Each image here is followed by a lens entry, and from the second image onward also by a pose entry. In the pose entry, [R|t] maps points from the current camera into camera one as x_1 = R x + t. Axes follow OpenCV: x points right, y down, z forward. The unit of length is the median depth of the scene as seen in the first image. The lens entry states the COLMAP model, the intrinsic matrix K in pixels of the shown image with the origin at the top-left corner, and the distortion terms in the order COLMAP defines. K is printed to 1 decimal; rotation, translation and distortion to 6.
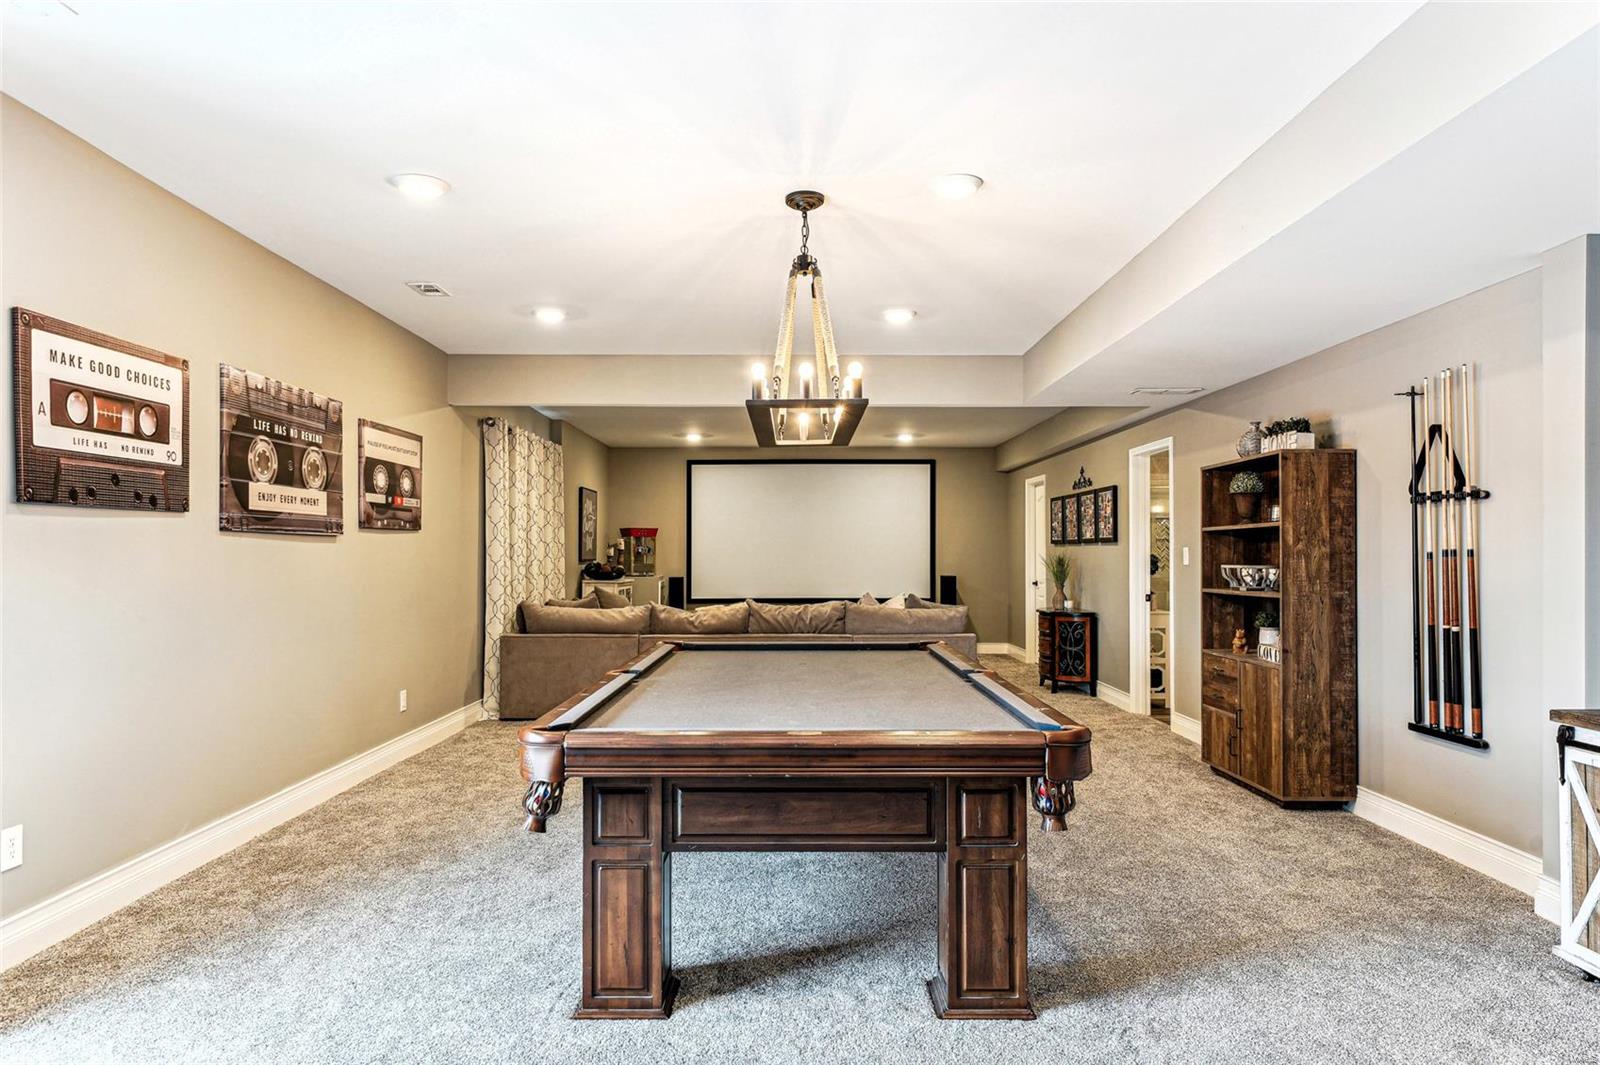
lens RADIAL K [[1020.0, 0, 797.5], [0, 1020.0, 540.2], [0, 0, 1]] dist [0.007450, 0.002255]
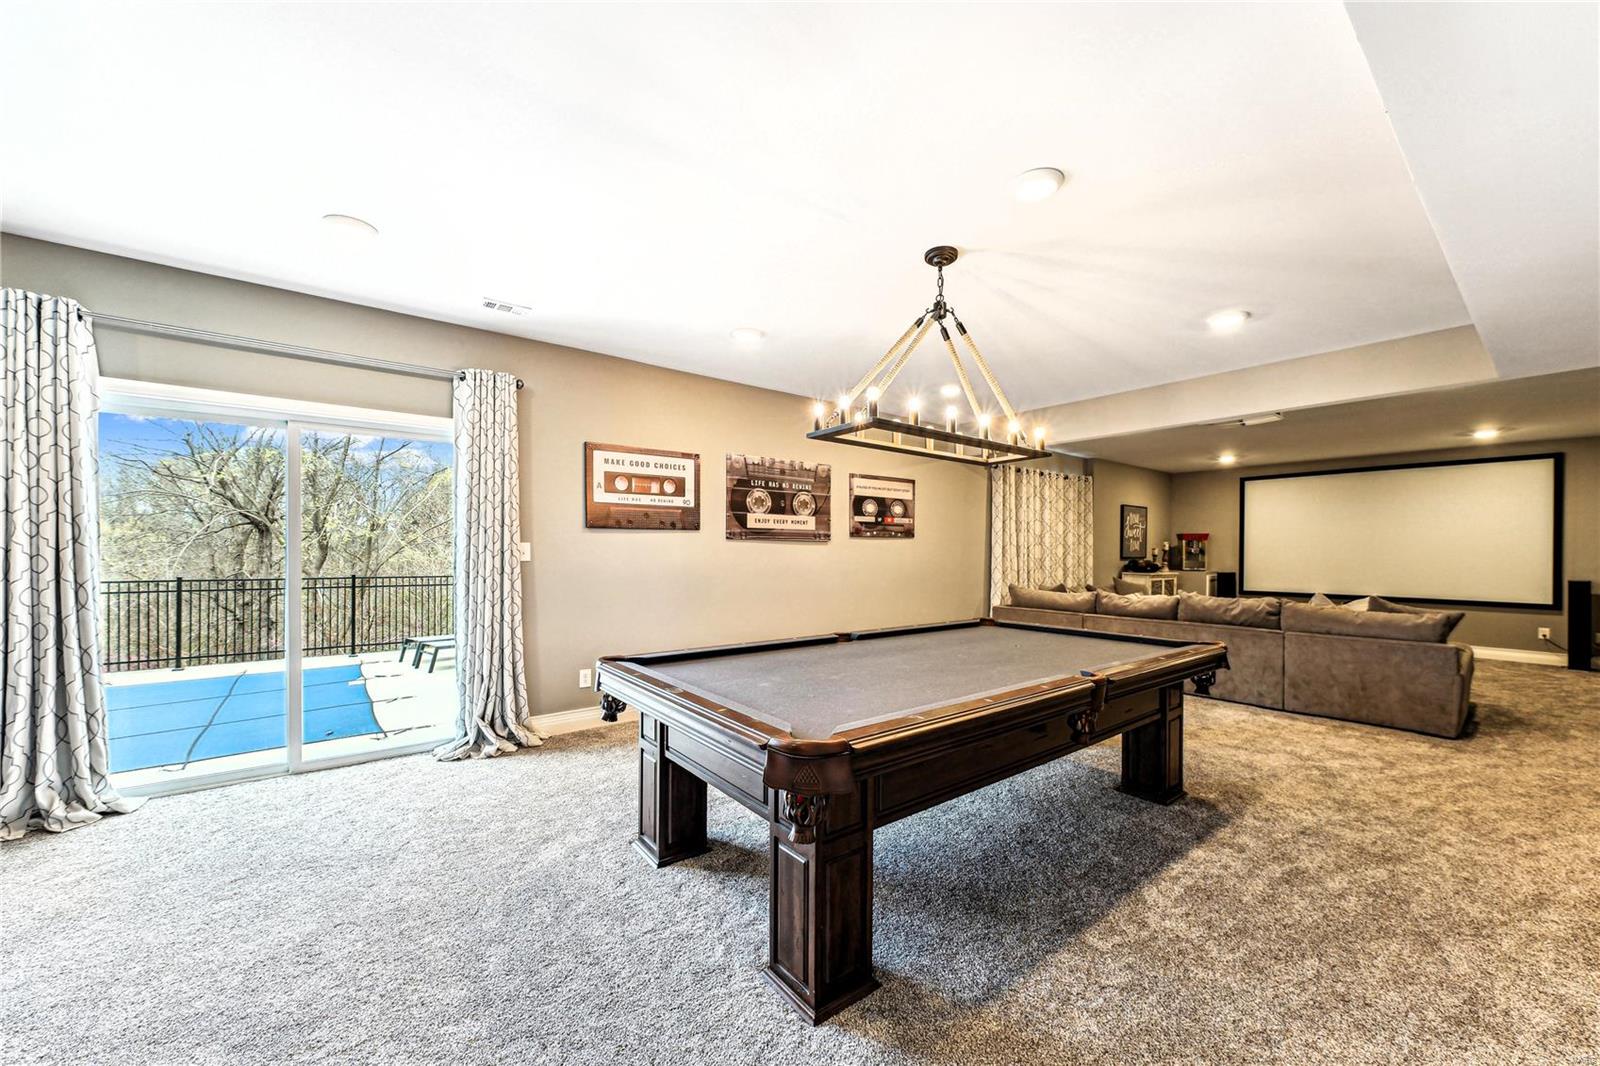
lens RADIAL K [[603.6, 0, 794.9], [0, 603.6, 547.8], [0, 0, 1]] dist [-0.002868, 0.000178]
pose [[0.614751, 0.000456, -0.788721, 0.347321], [0.003892, 0.999986, 0.003612, 0.003081], [0.788712, -0.005290, 0.614740, 0.322589]]
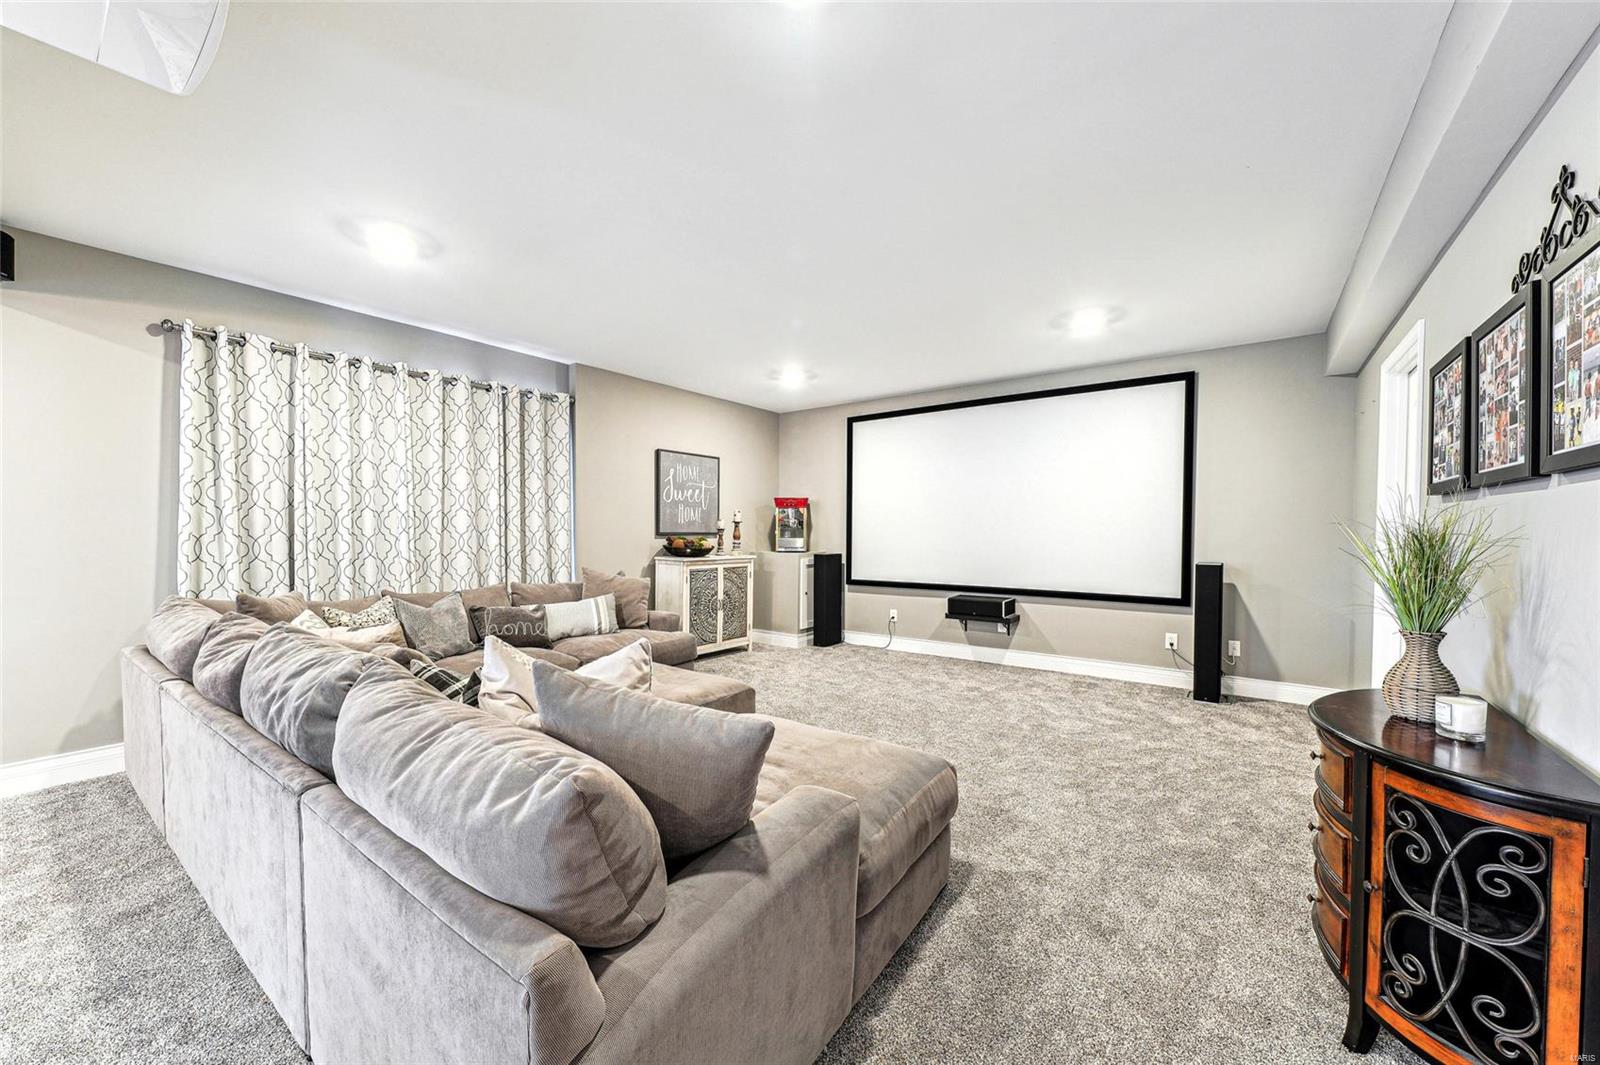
lens RADIAL K [[603.6, 0, 789.8], [0, 603.6, 543.7], [0, 0, 1]] dist [-0.002868, 0.000178]
pose [[0.798527, 0.016221, -0.601740, 0.407731], [0.004199, 0.999462, 0.032515, 0.026581], [0.601944, -0.028490, 0.798030, 1.437436]]
